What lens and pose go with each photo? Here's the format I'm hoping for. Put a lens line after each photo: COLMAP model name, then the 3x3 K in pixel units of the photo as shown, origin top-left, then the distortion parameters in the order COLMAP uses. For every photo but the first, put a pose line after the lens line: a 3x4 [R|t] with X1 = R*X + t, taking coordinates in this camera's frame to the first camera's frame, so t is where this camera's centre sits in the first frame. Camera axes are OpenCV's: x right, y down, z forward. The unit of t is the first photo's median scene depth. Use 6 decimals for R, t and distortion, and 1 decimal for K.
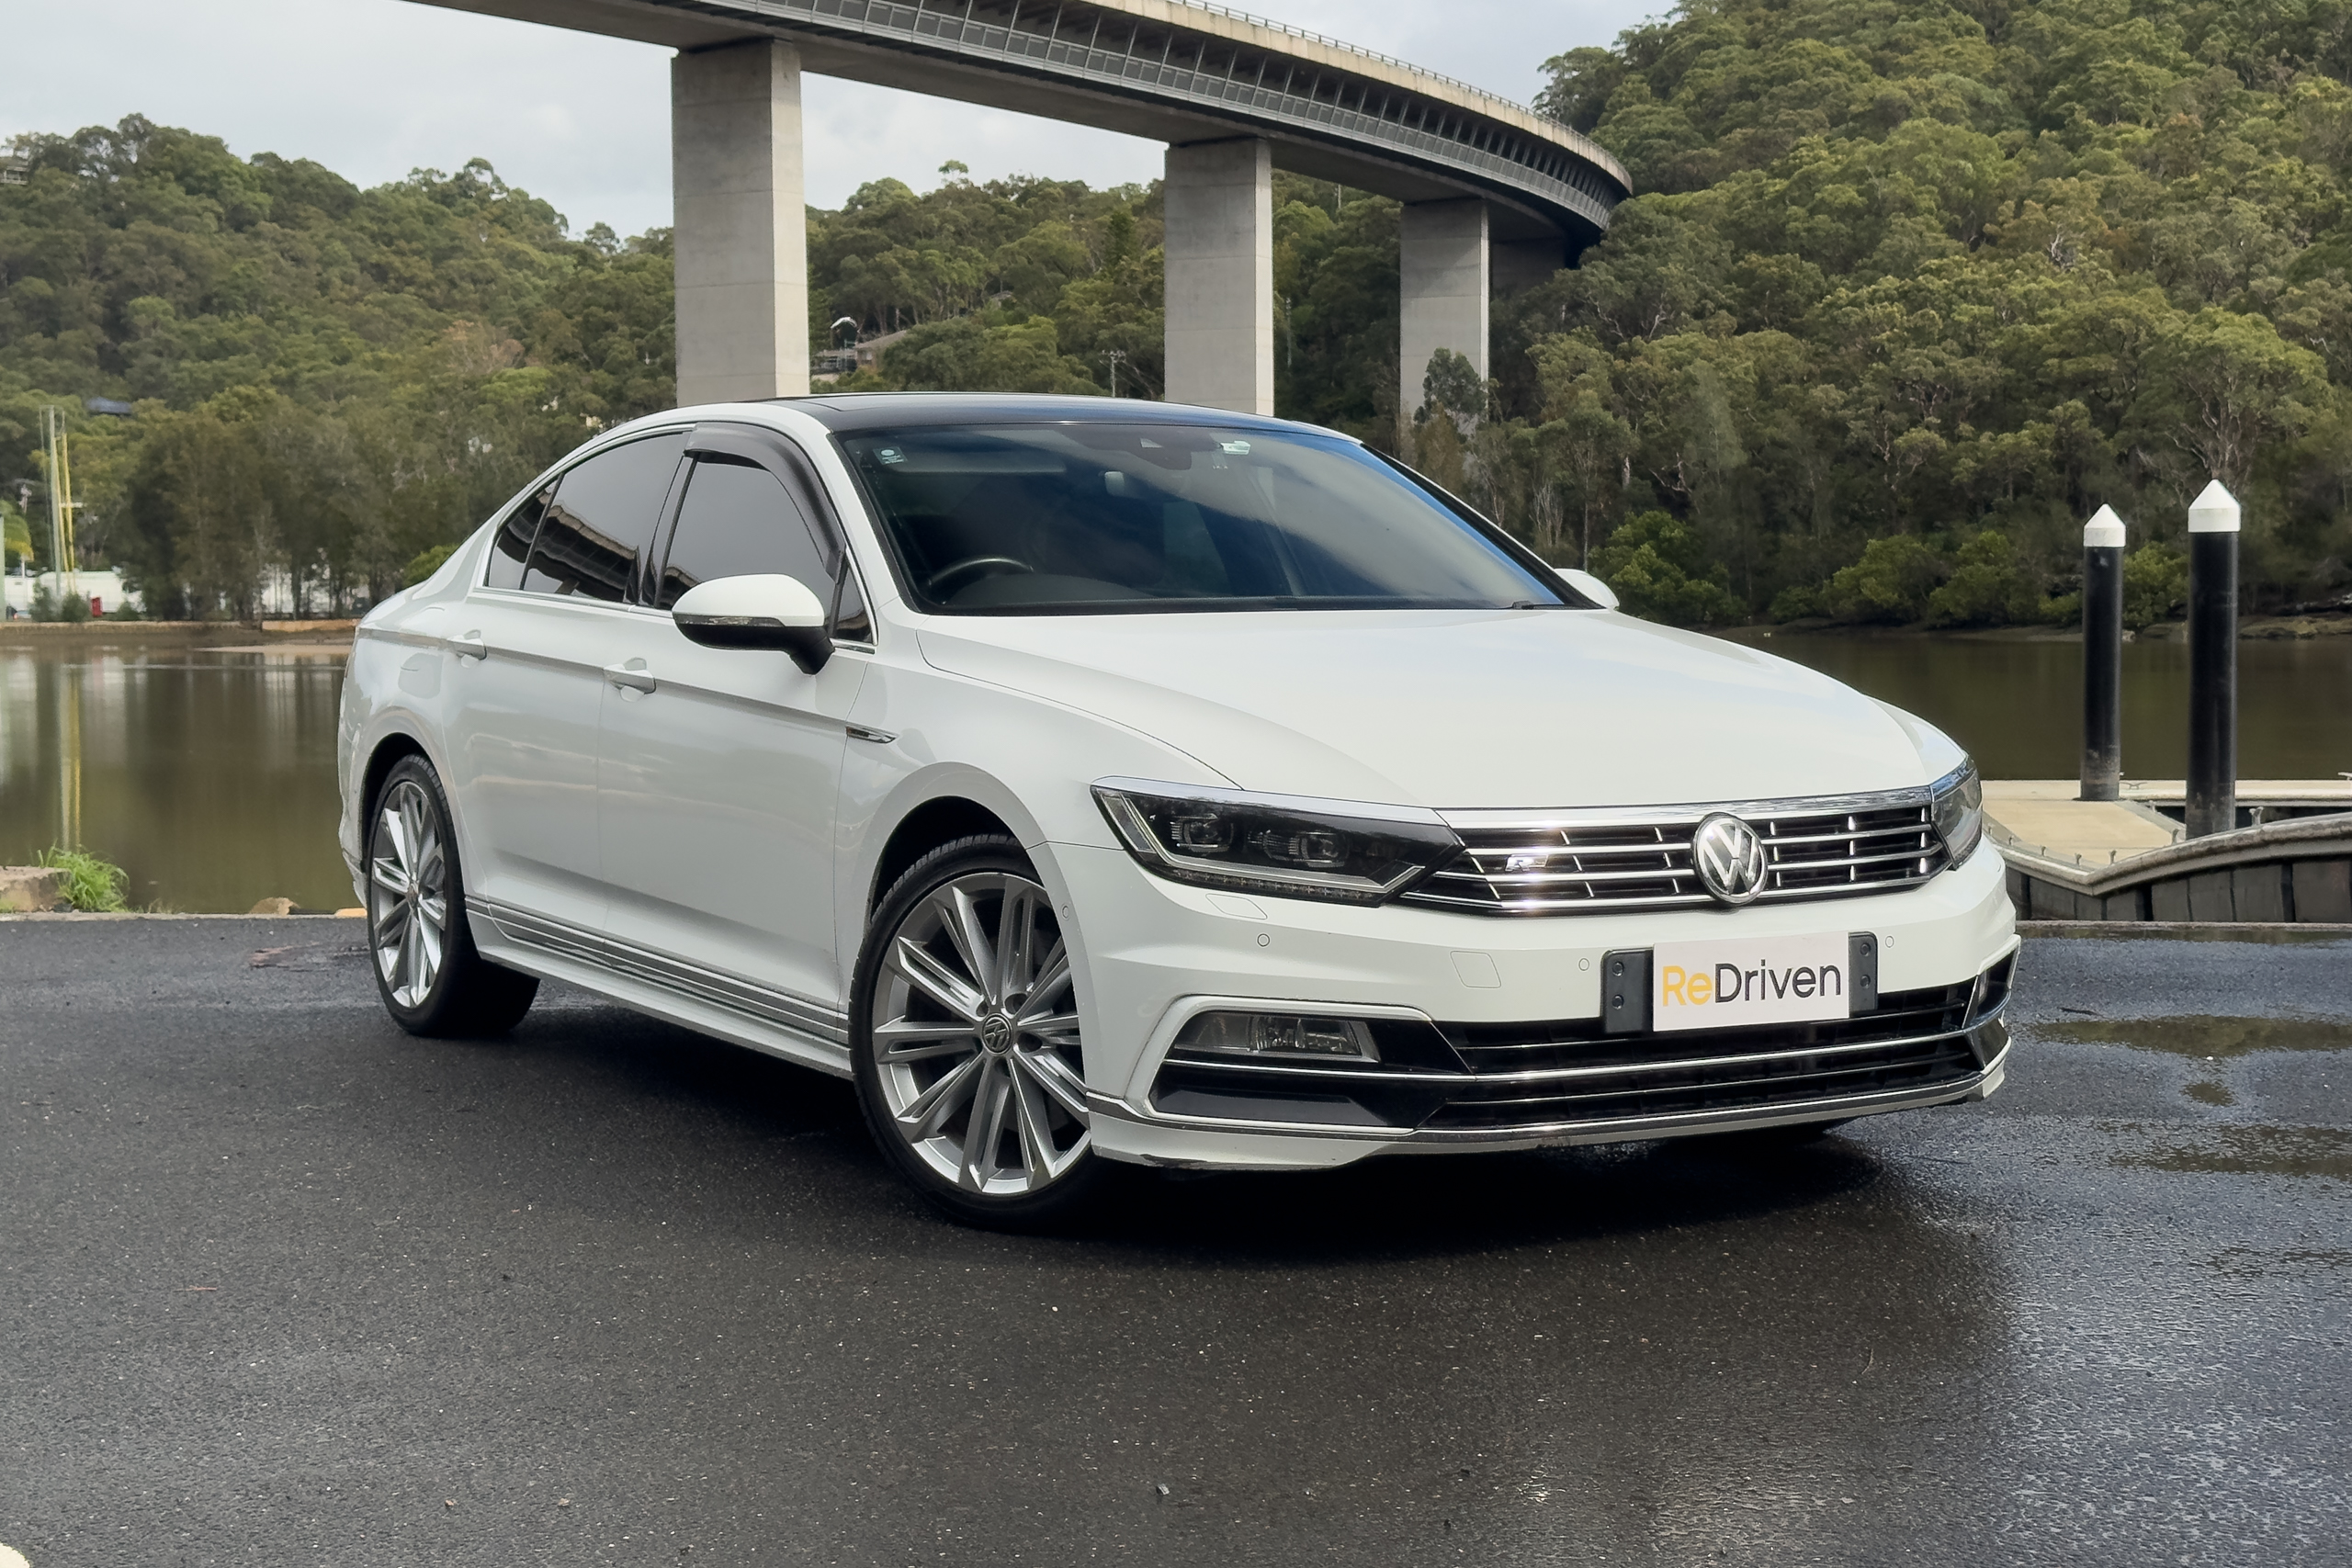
lens RADIAL K [[3478.1, 0, 1168.7], [0, 3478.1, 802.1], [0, 0, 1]] dist [0.119632, 0.000000]
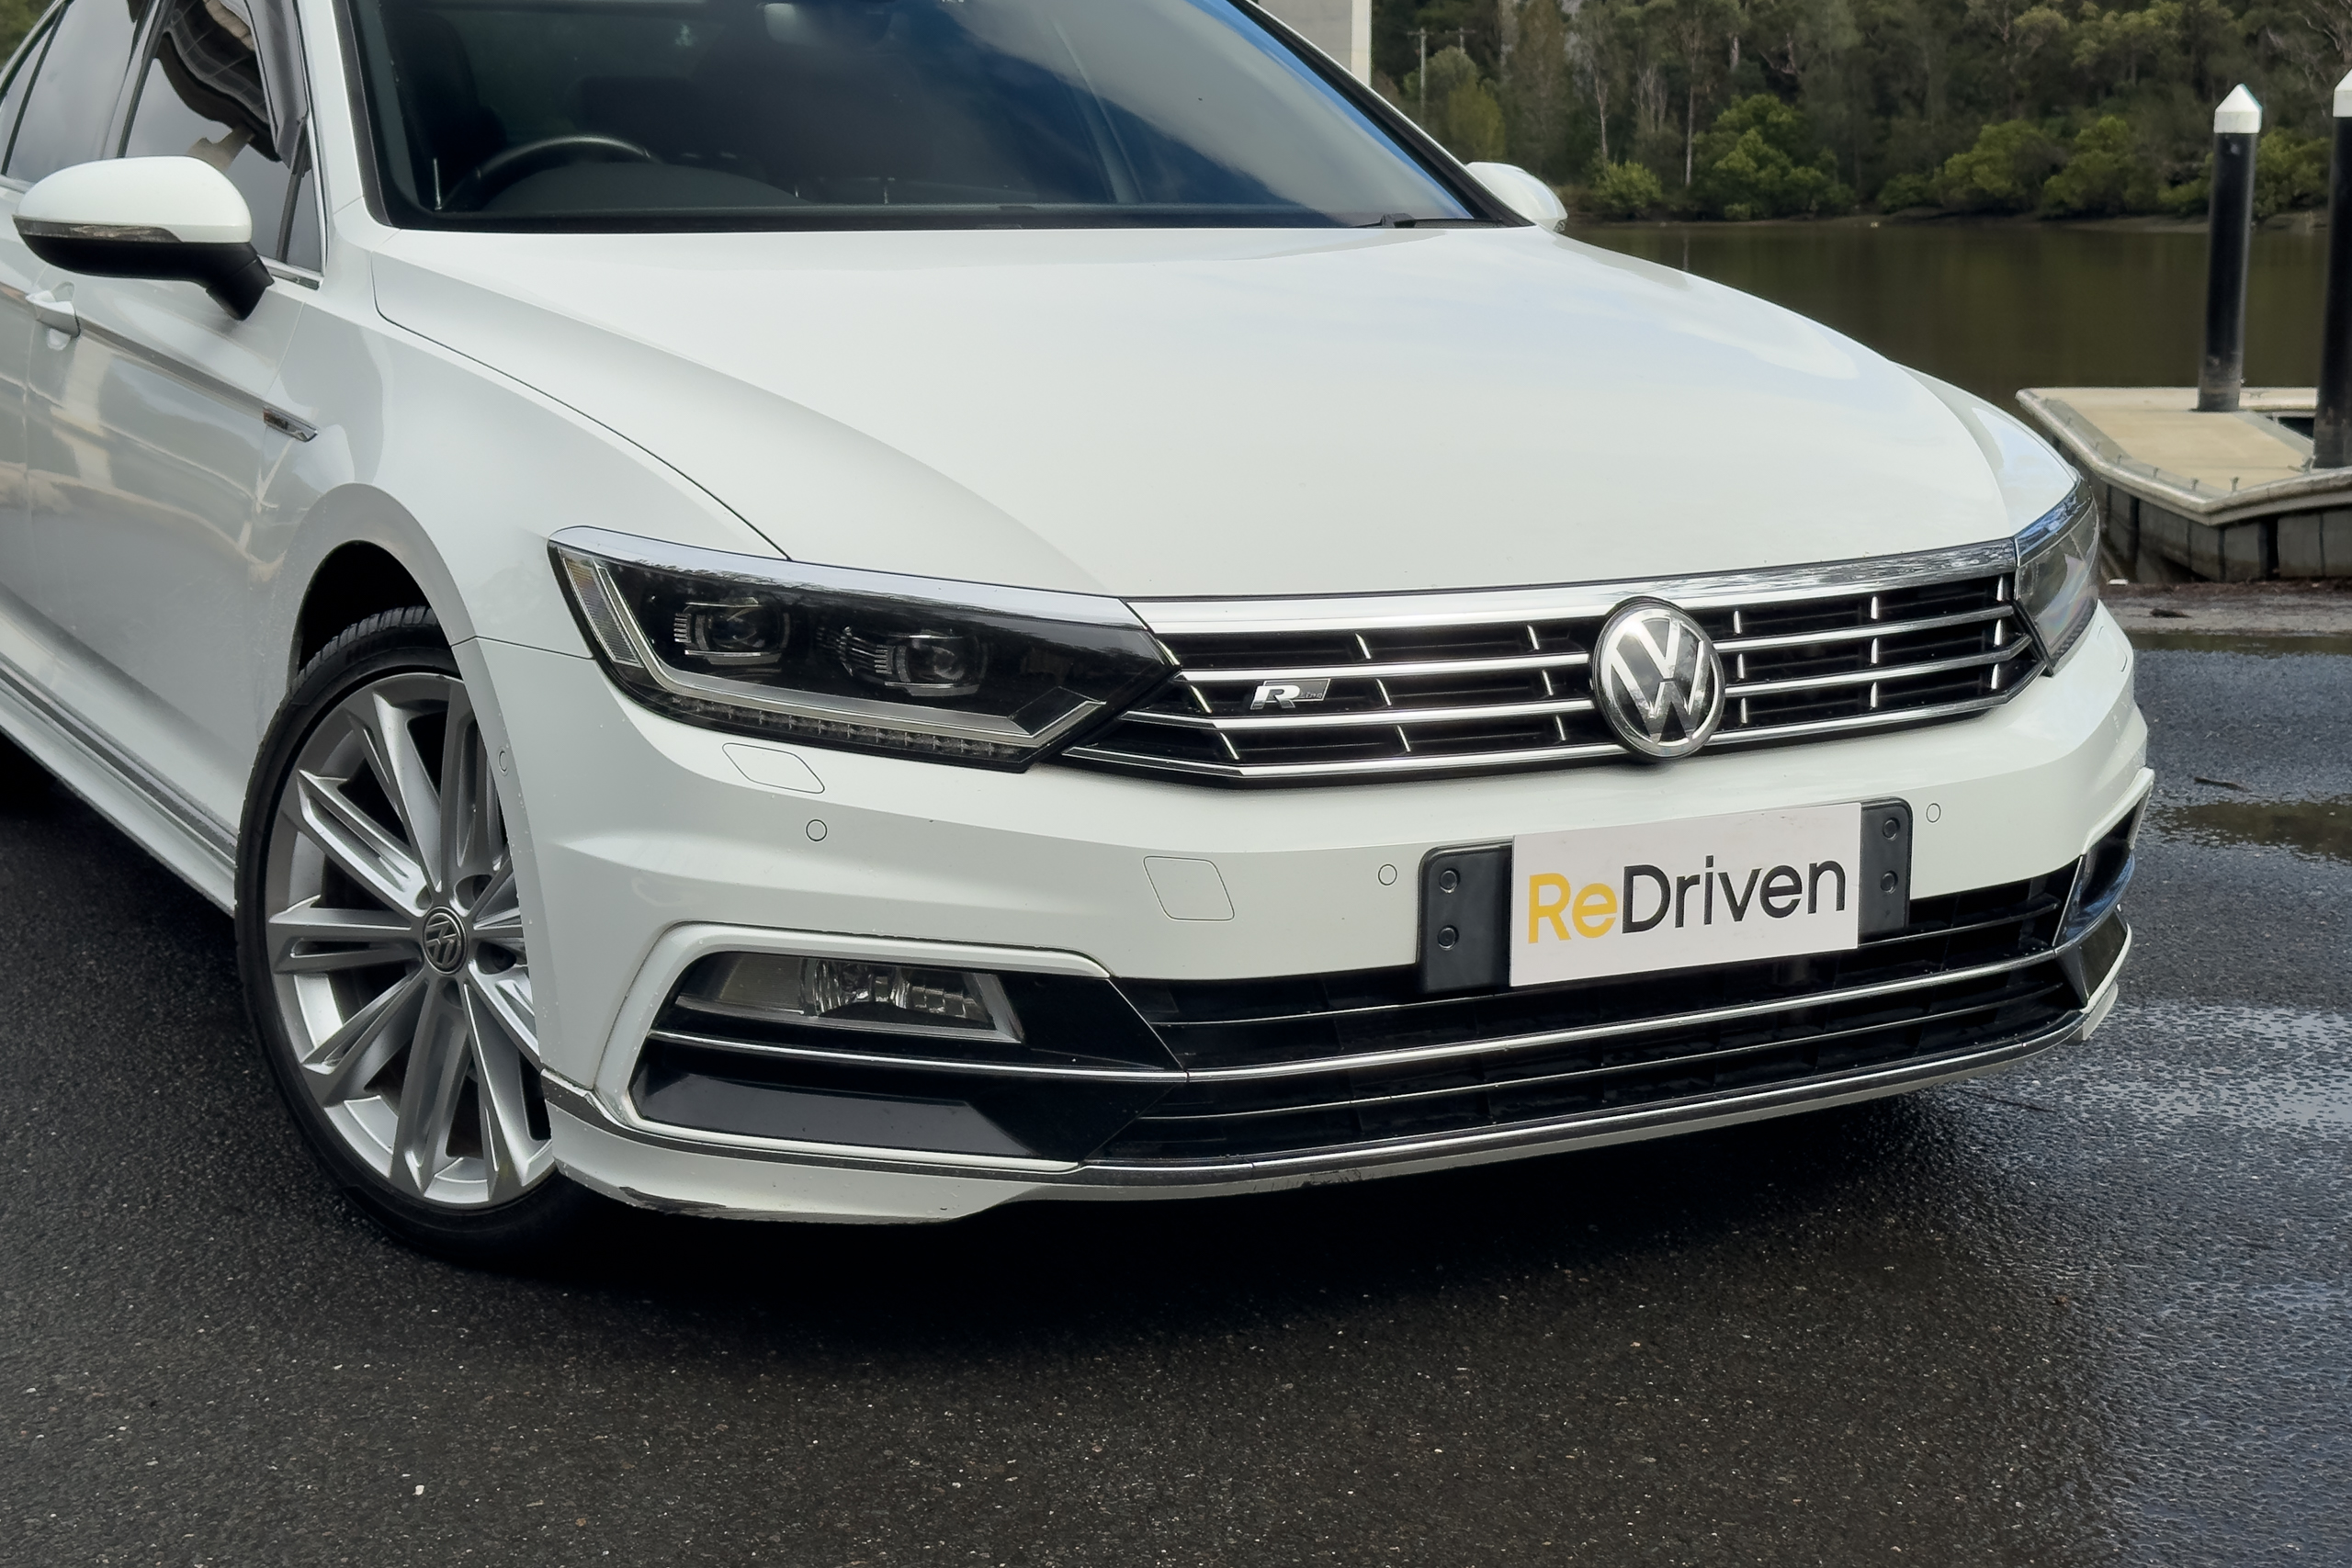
lens RADIAL K [[3478.1, 0, 1178.1], [0, 3478.1, 773.9], [0, 0, 1]] dist [0.119632, 0.000000]
pose [[0.999665, 0.011829, -0.023035, 0.089441], [-0.009247, 0.993985, 0.109124, -0.028652], [0.024187, -0.108875, 0.993761, 0.398741]]
